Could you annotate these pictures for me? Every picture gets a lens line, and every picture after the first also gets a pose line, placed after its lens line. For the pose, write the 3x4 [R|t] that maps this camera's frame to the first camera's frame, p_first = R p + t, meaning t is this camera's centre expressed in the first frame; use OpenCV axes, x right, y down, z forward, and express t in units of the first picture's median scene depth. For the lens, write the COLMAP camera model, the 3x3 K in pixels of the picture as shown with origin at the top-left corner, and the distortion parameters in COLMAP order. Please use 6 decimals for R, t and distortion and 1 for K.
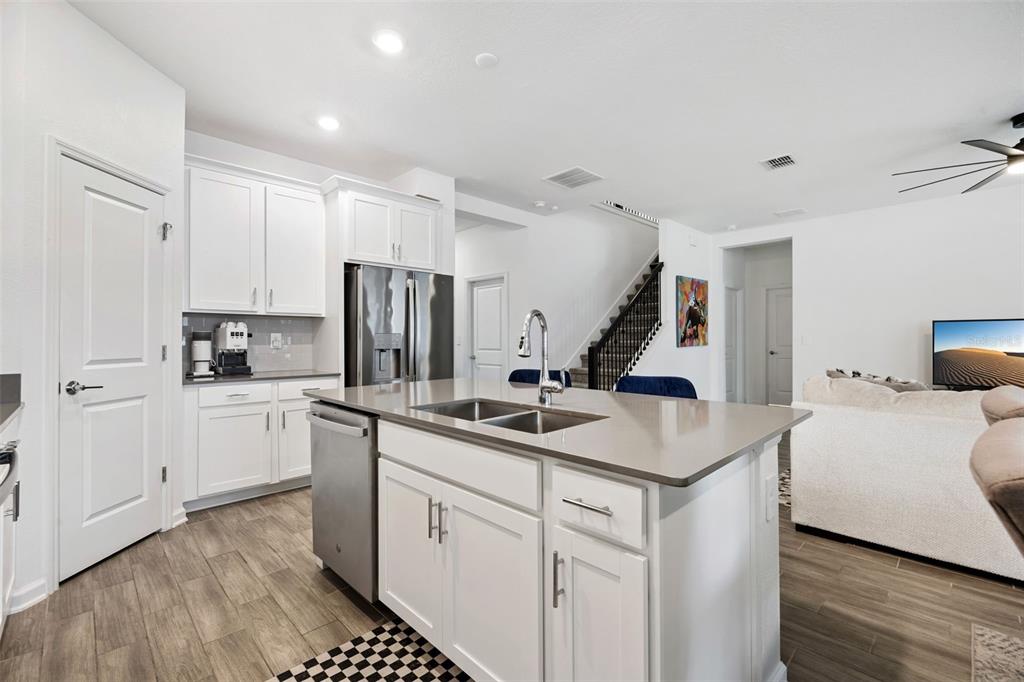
lens RADIAL K [[443.0, 0, 516.8], [0, 443.0, 339.4], [0, 0, 1]] dist [-0.002651, 0.000056]
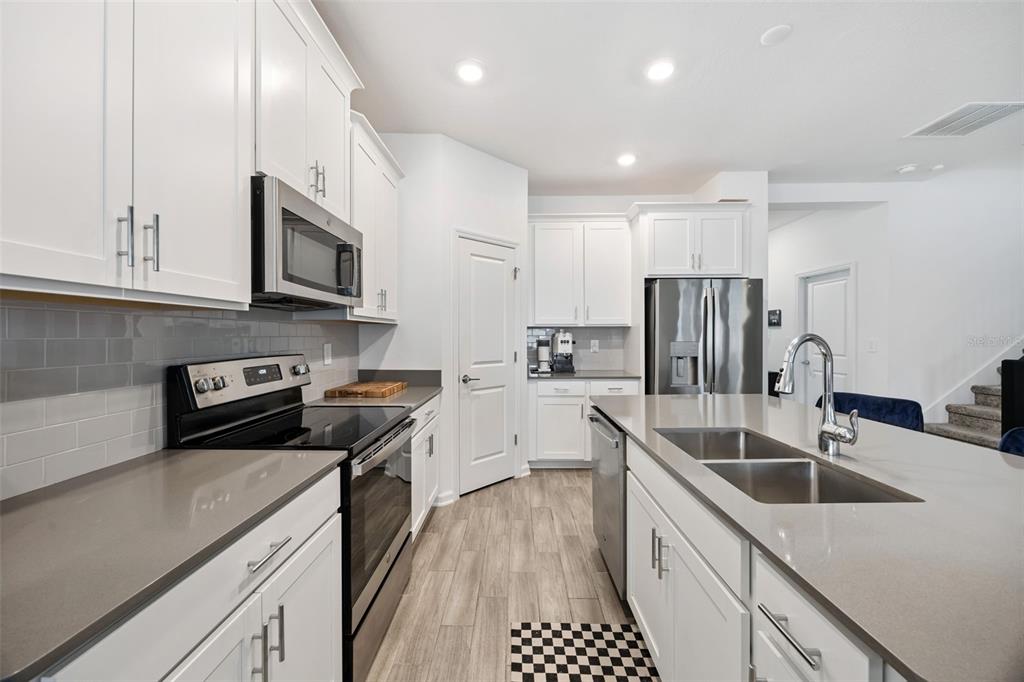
lens RADIAL K [[391.2, 0, 515.2], [0, 391.2, 339.1], [0, 0, 1]] dist [-0.003899, -0.000290]
pose [[0.700112, 0.011403, -0.713942, 0.115243], [0.000525, 0.999864, 0.016484, -0.046213], [0.714033, -0.011915, 0.700011, 0.090789]]
